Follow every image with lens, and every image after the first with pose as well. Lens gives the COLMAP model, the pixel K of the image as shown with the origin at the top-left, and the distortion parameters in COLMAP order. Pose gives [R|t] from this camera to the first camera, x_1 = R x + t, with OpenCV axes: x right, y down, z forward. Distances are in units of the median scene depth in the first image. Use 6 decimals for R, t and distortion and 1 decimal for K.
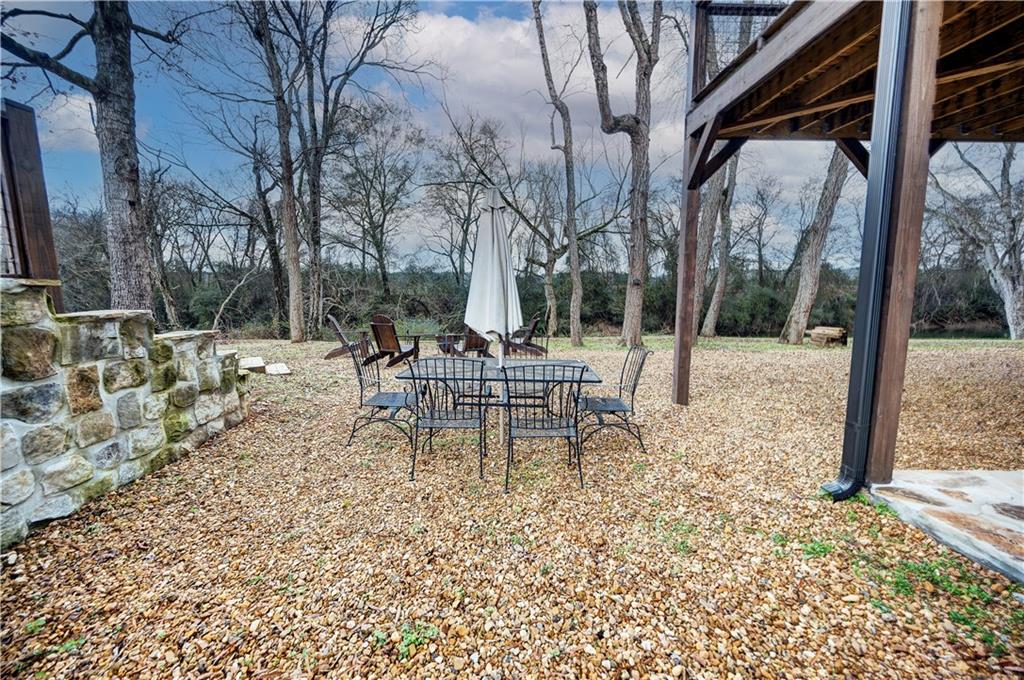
lens RADIAL K [[400.7, 0, 512.6], [0, 400.7, 340.3], [0, 0, 1]] dist [-0.003960, 0.000076]
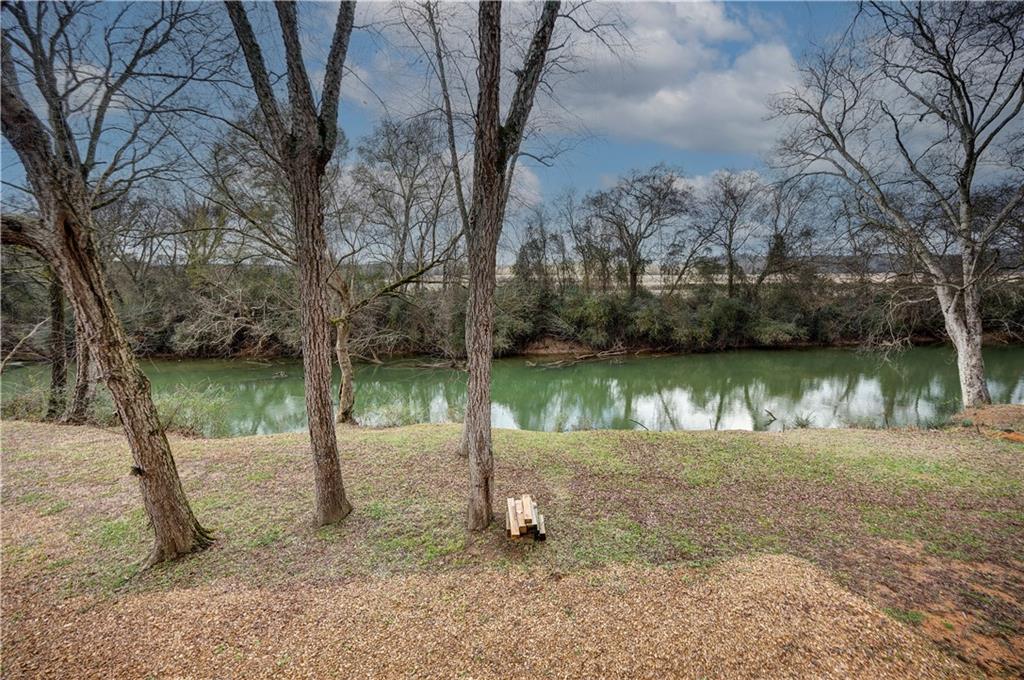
lens RADIAL K [[400.7, 0, 513.3], [0, 400.7, 336.5], [0, 0, 1]] dist [-0.003960, 0.000076]
pose [[0.999433, -0.002064, -0.033611, 0.171638], [0.002789, 0.999764, 0.021548, -0.068594], [0.033559, -0.021630, 0.999203, 0.081577]]
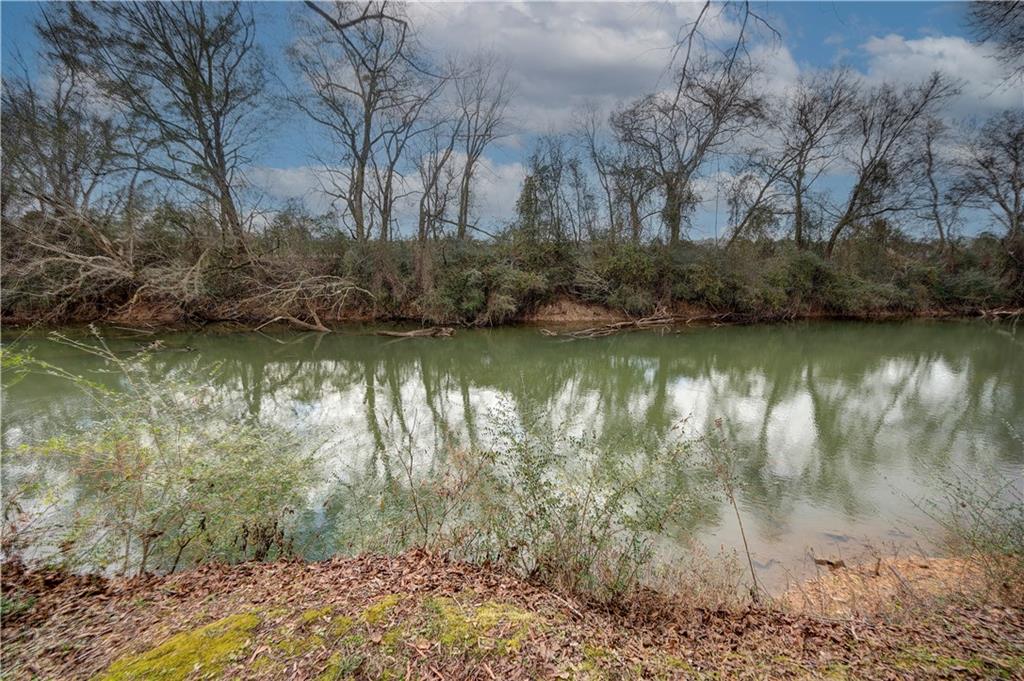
lens RADIAL K [[400.7, 0, 512.0], [0, 400.7, 336.4], [0, 0, 1]] dist [-0.003960, 0.000076]
pose [[0.999752, 0.005647, 0.021547, 0.117568], [-0.006964, 0.998081, 0.061536, -0.025151], [-0.021158, -0.061671, 0.997872, 0.333502]]
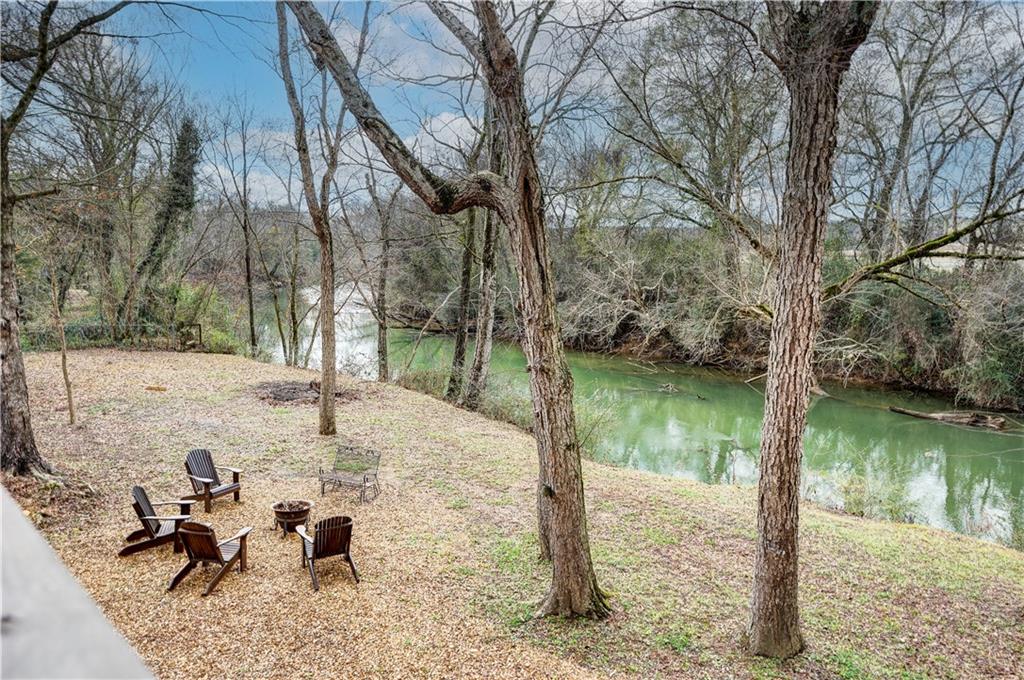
lens RADIAL K [[654.6, 0, 513.3], [0, 654.6, 333.2], [0, 0, 1]] dist [-0.007365, 0.004986]
pose [[0.701855, 0.094667, -0.706002, 0.154848], [-0.091396, 0.994905, 0.042546, -0.068593], [0.706432, 0.034664, 0.706931, 0.080894]]
